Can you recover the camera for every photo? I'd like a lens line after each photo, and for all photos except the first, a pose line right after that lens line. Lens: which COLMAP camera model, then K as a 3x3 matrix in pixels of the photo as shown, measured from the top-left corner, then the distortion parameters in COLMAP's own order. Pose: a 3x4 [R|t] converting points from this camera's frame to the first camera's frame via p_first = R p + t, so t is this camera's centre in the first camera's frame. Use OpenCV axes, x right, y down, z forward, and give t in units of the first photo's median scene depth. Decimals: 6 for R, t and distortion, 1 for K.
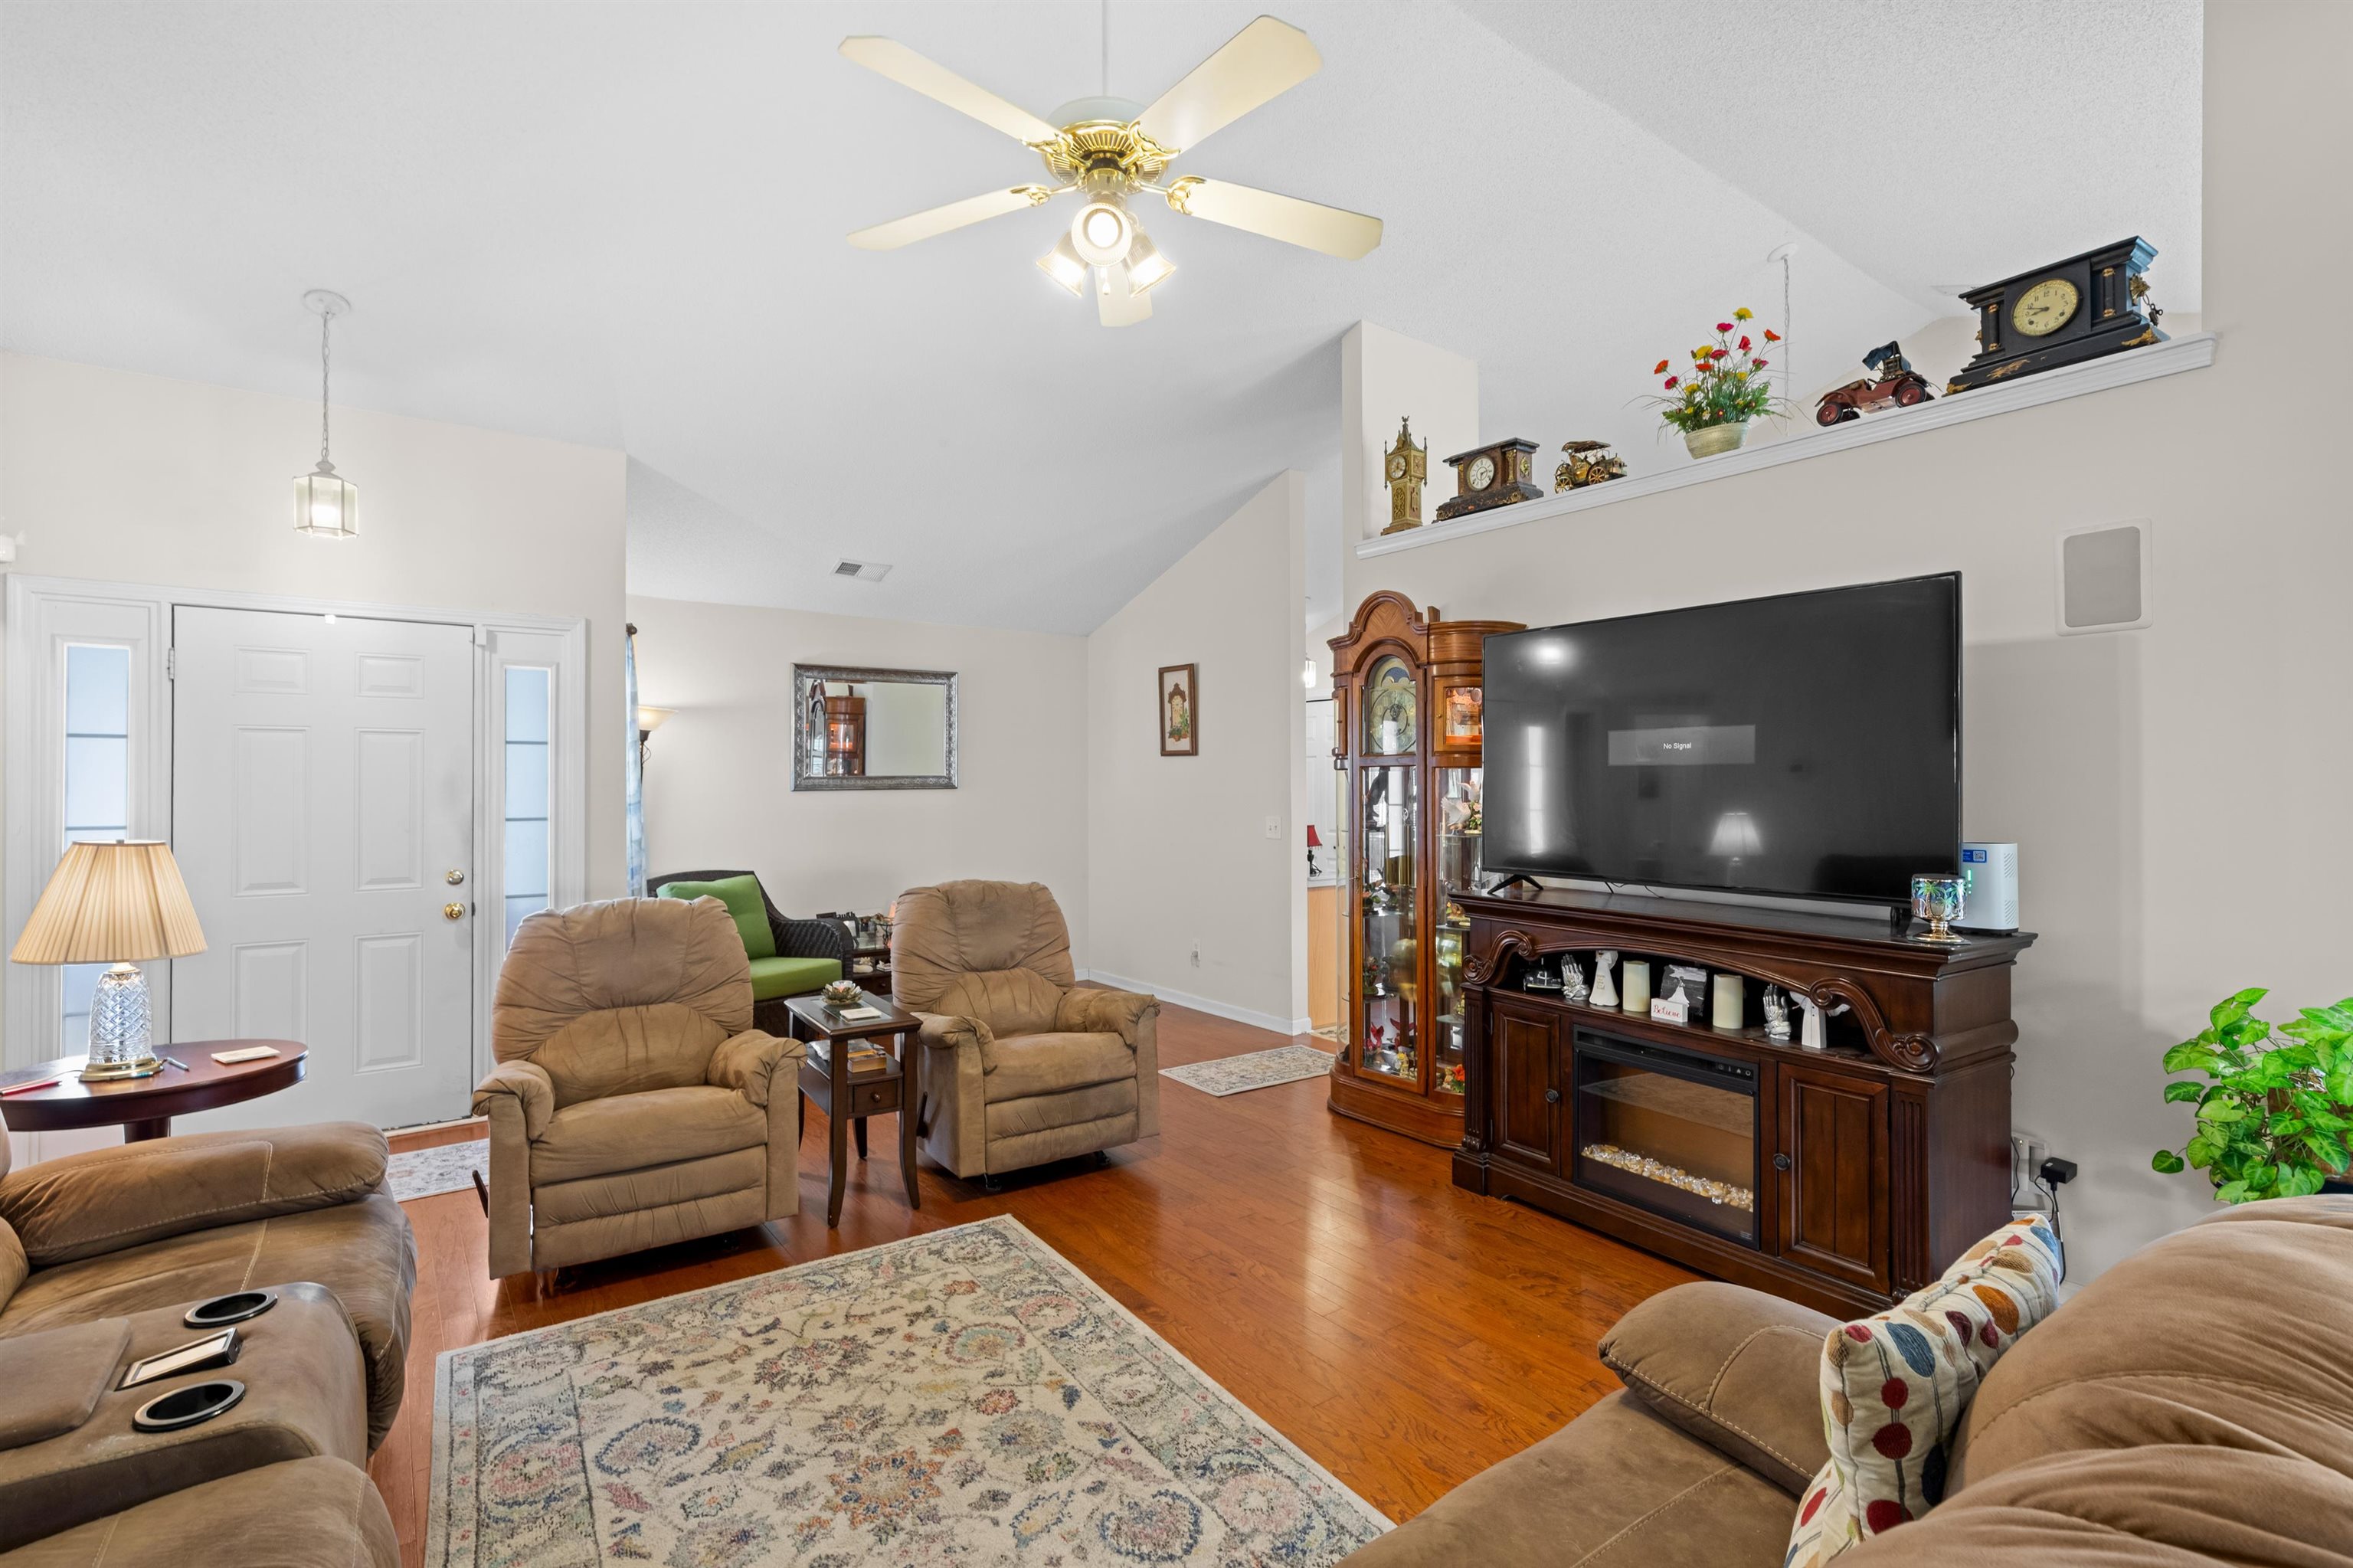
lens RADIAL K [[1069.9, 0, 1182.2], [0, 1069.9, 773.9], [0, 0, 1]] dist [0.009986, -0.000714]
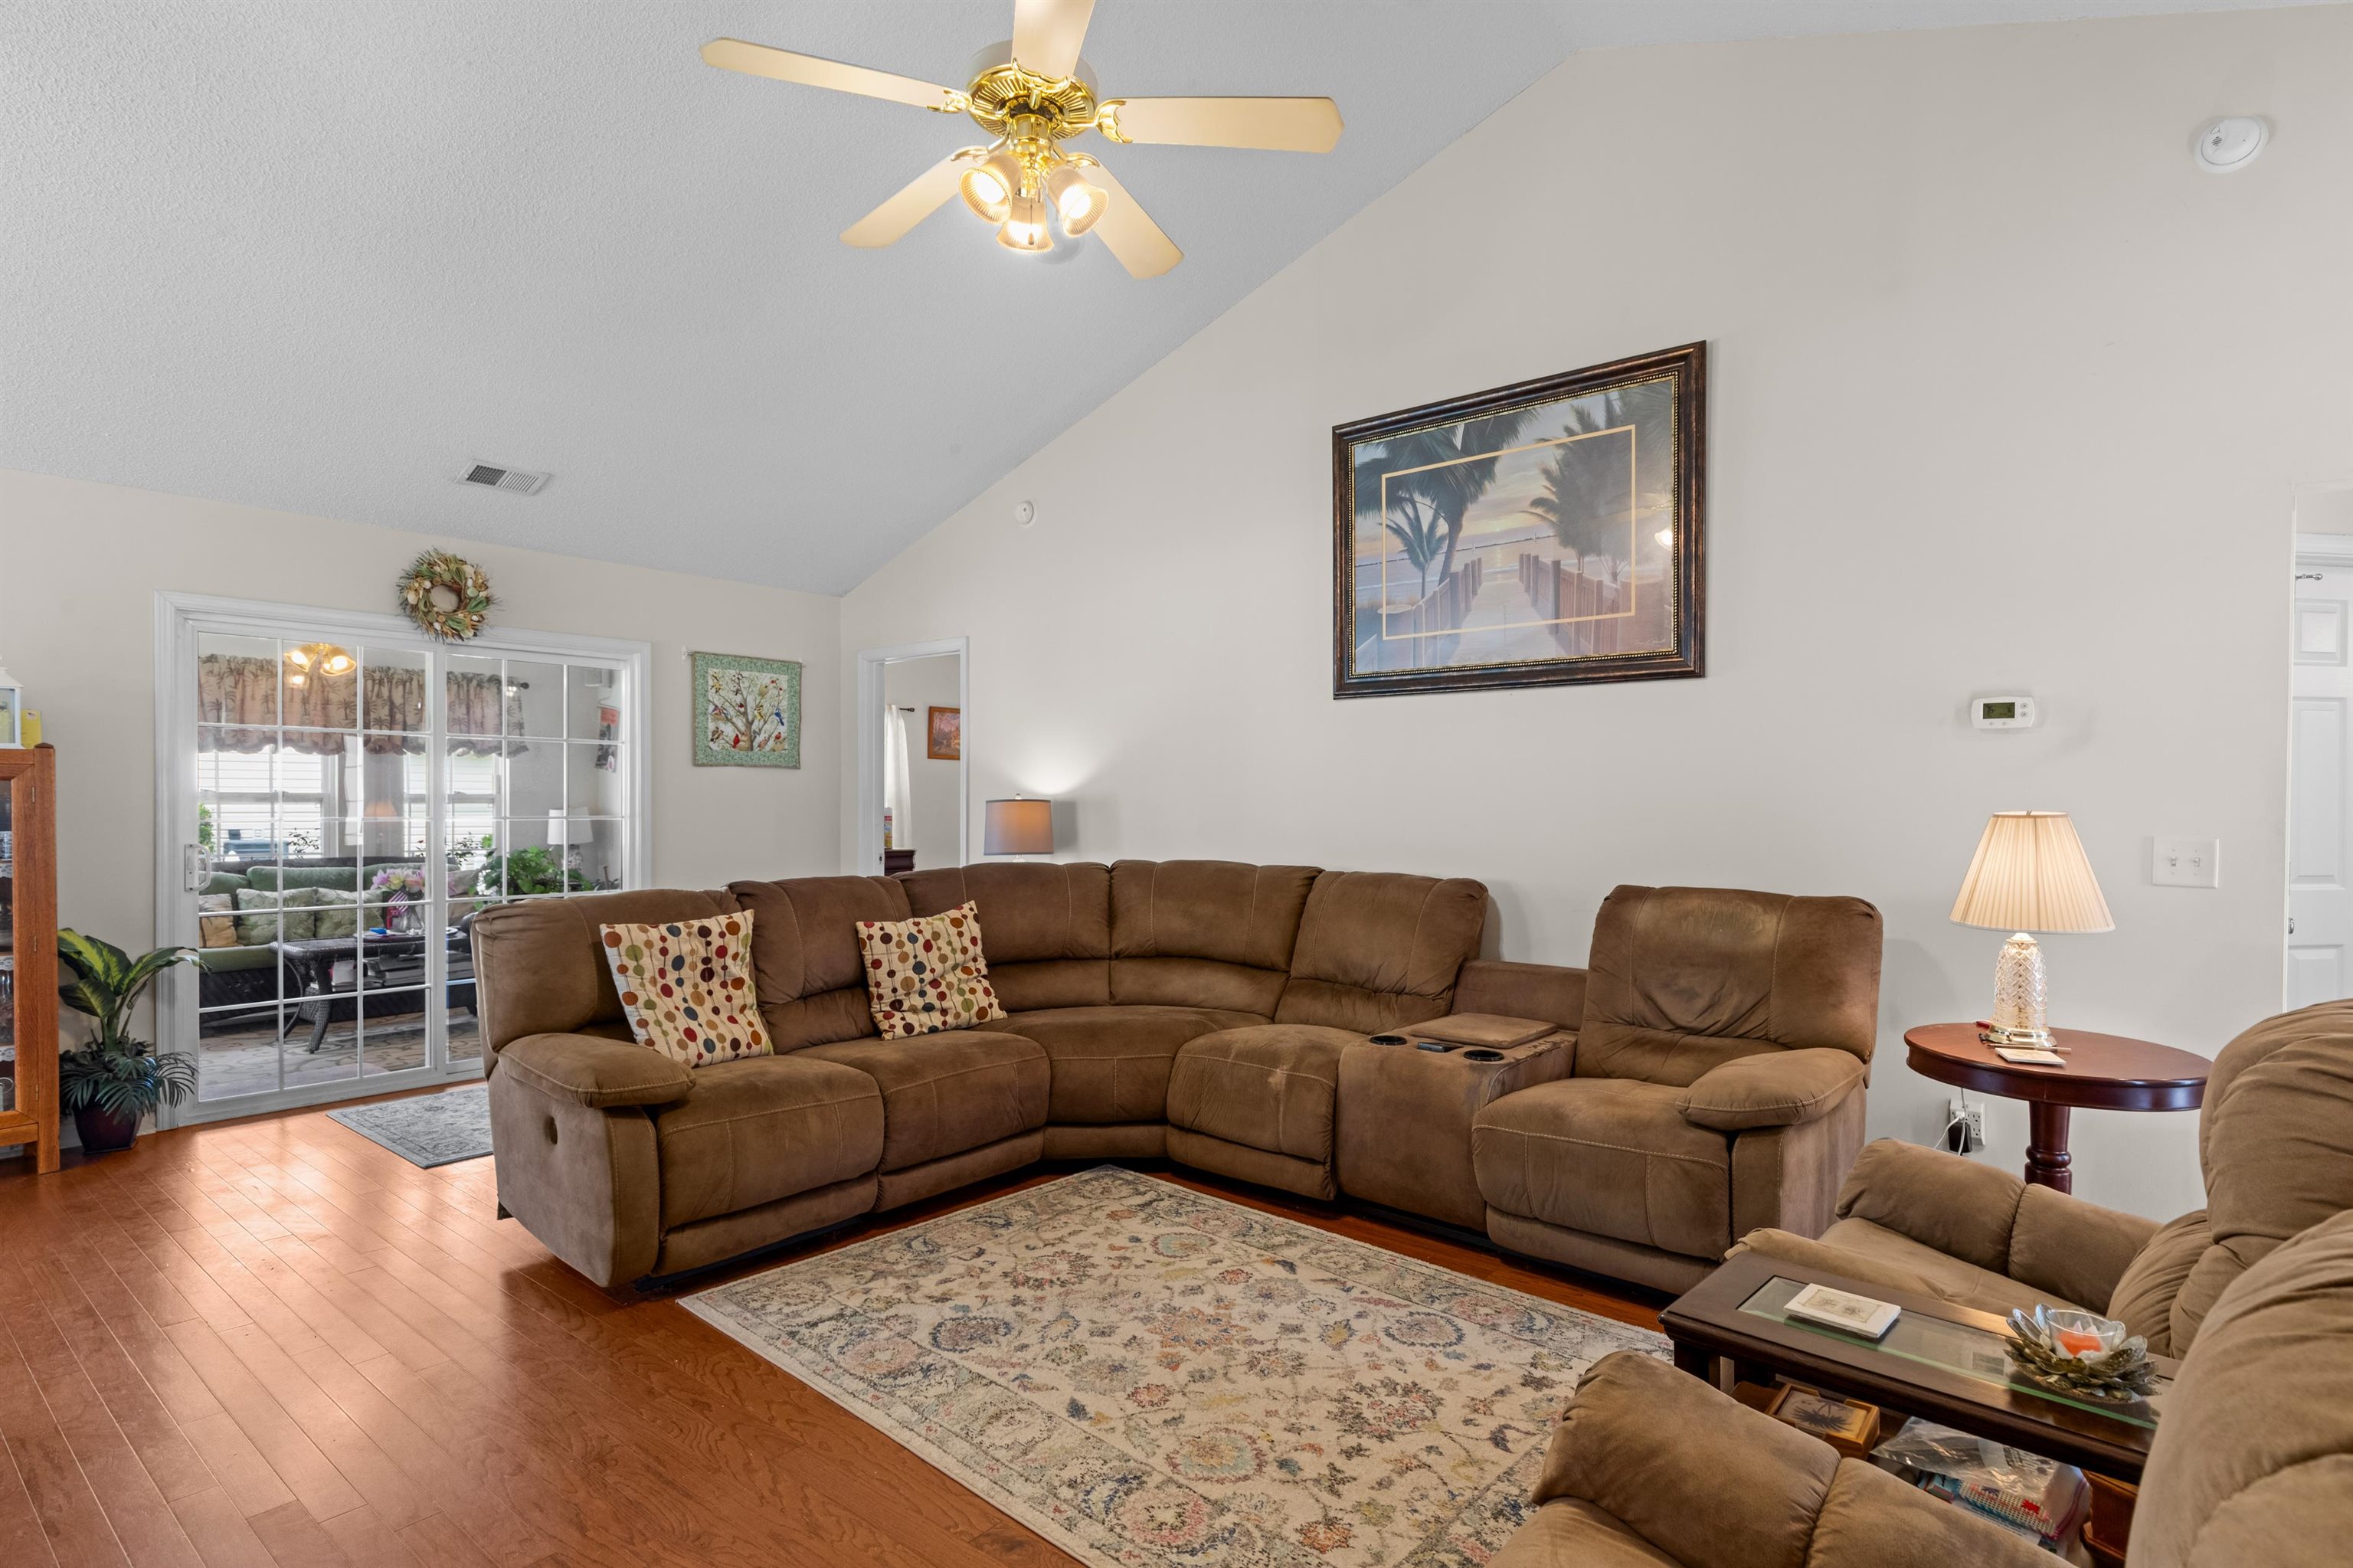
lens RADIAL K [[1199.9, 0, 1173.5], [0, 1199.9, 808.2], [0, 0, 1]] dist [0.005056, 0.000068]
pose [[-0.973879, 0.000736, -0.227064, 0.046817], [0.000395, 0.999999, 0.001545, 0.058110], [0.227065, 0.001415, -0.973879, 1.910407]]
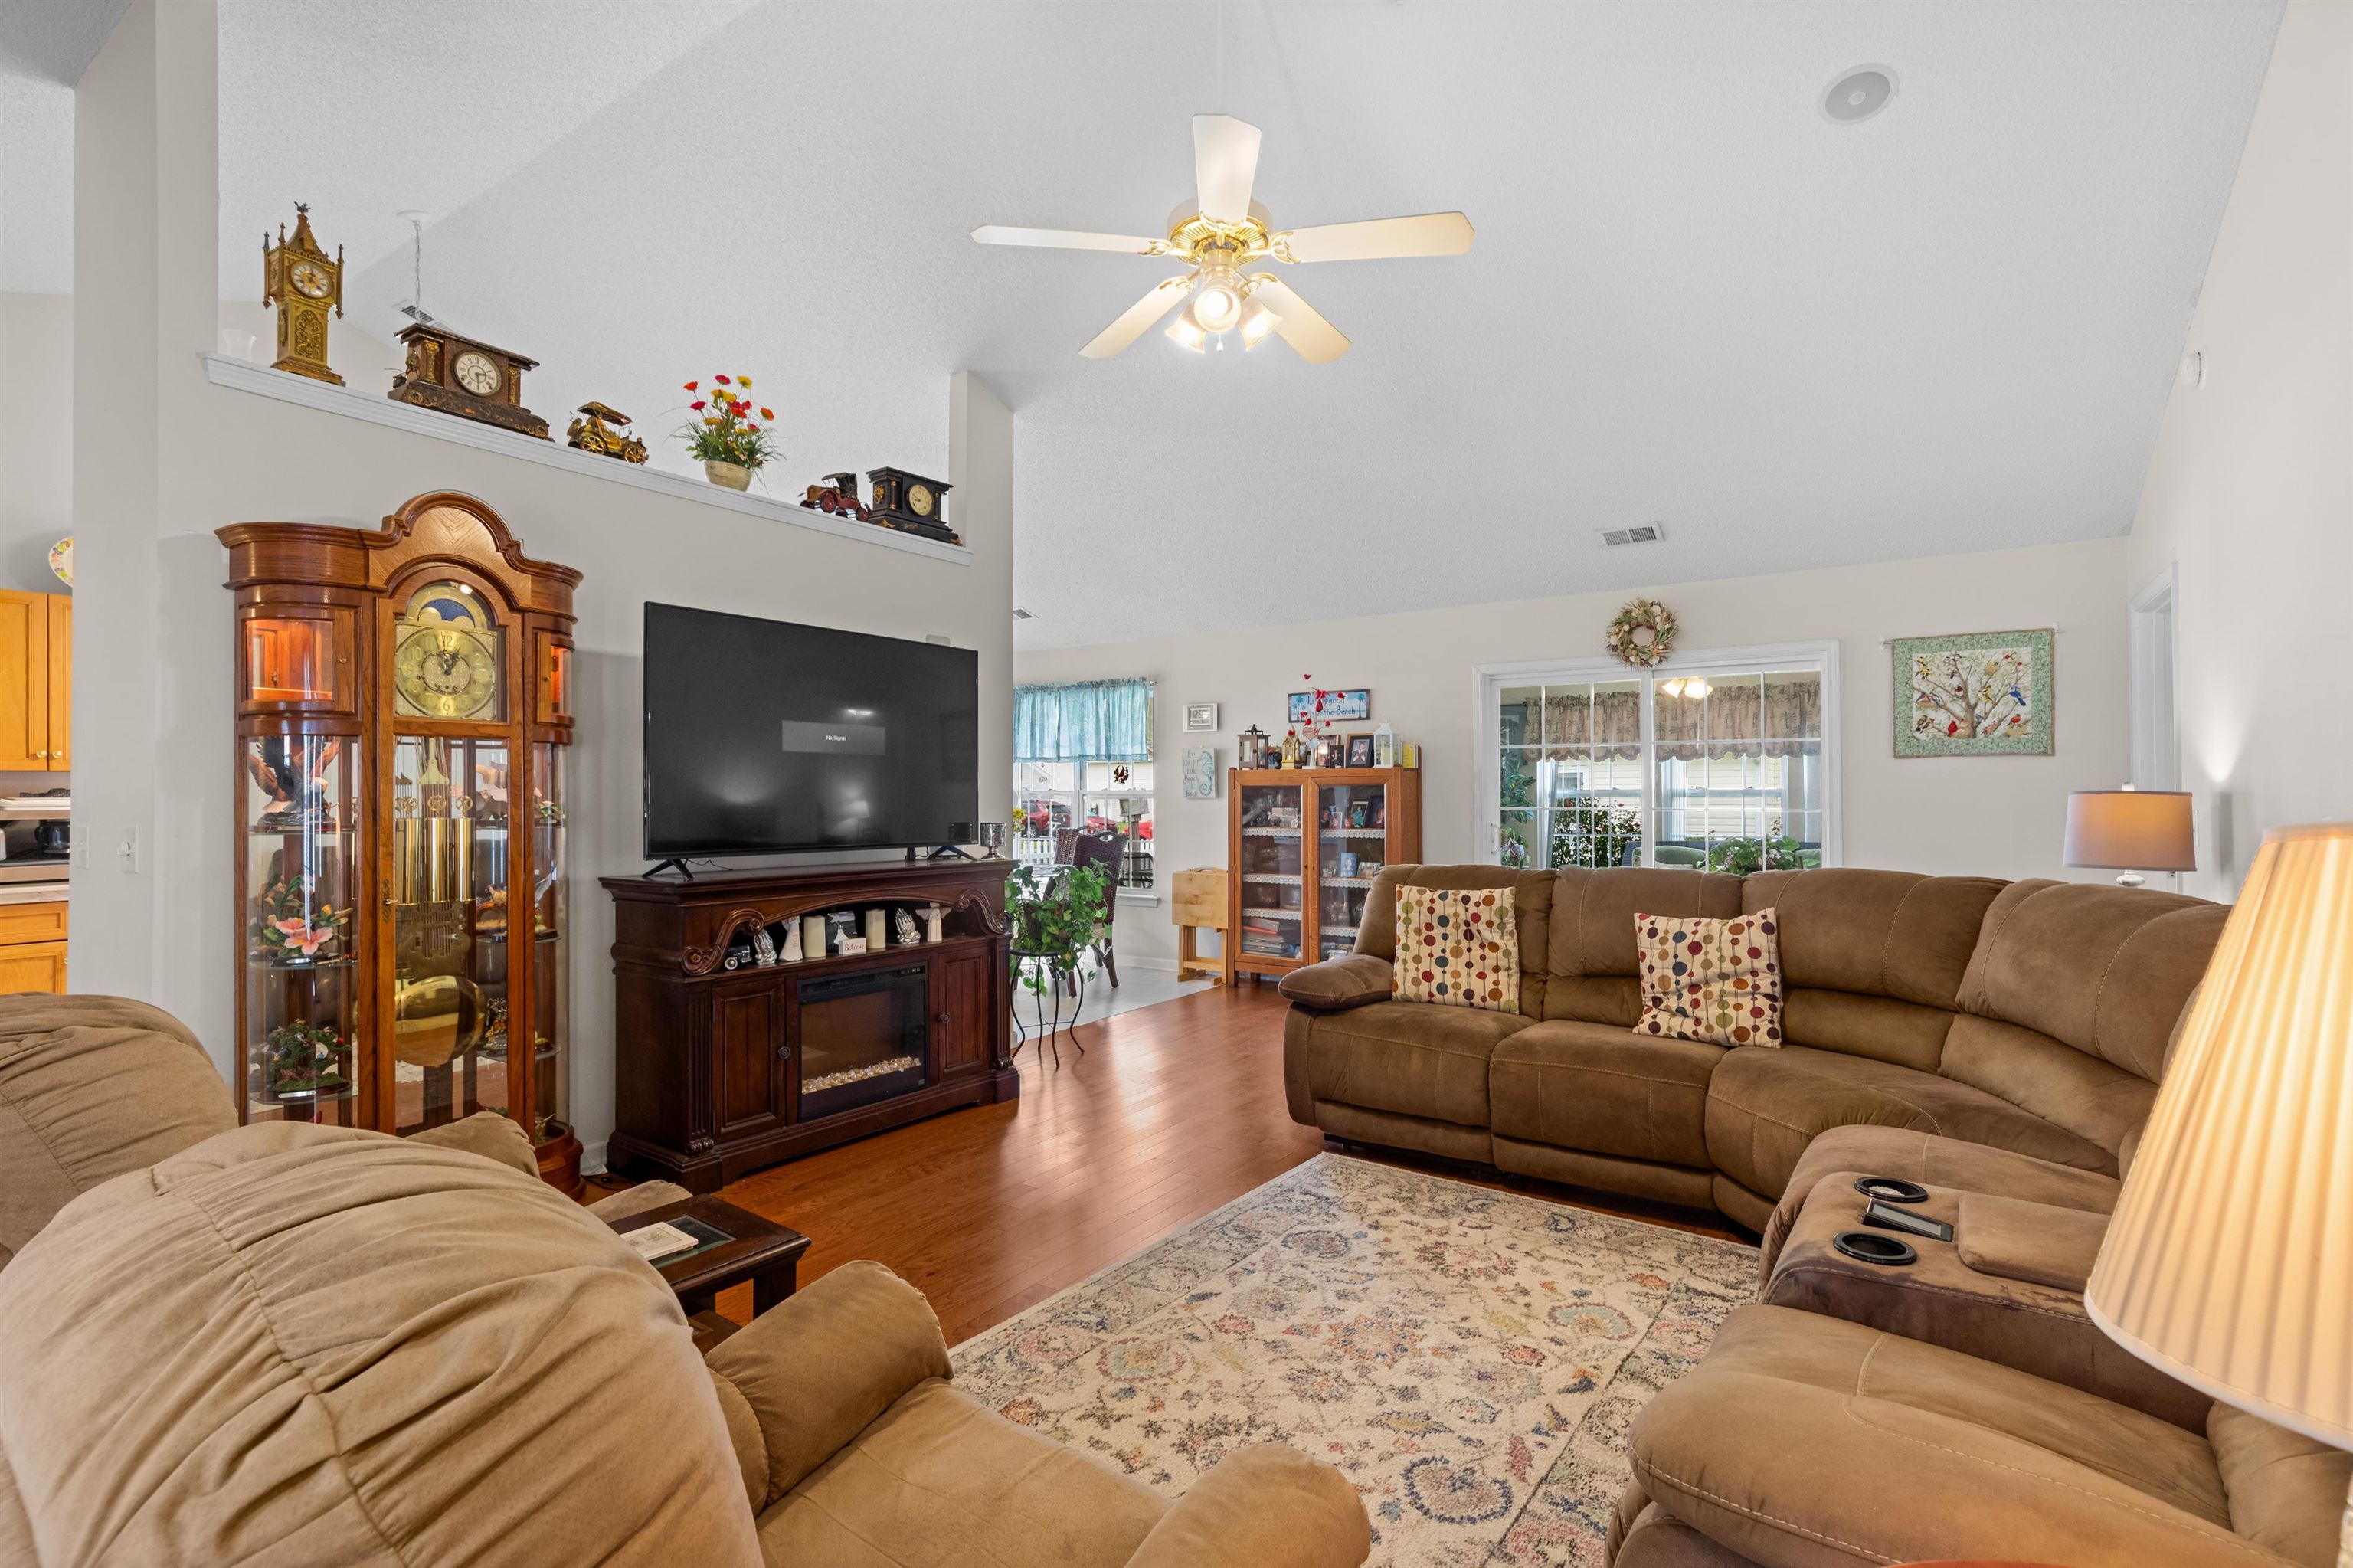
lens RADIAL K [[1069.9, 0, 1182.1], [0, 1069.9, 779.6], [0, 0, 1]] dist [0.009986, -0.000714]
pose [[-0.320476, 0.017496, 0.947095, -1.098463], [-0.001618, 0.999818, -0.019018, 0.059749], [-0.947255, -0.007627, -0.320390, 1.304024]]
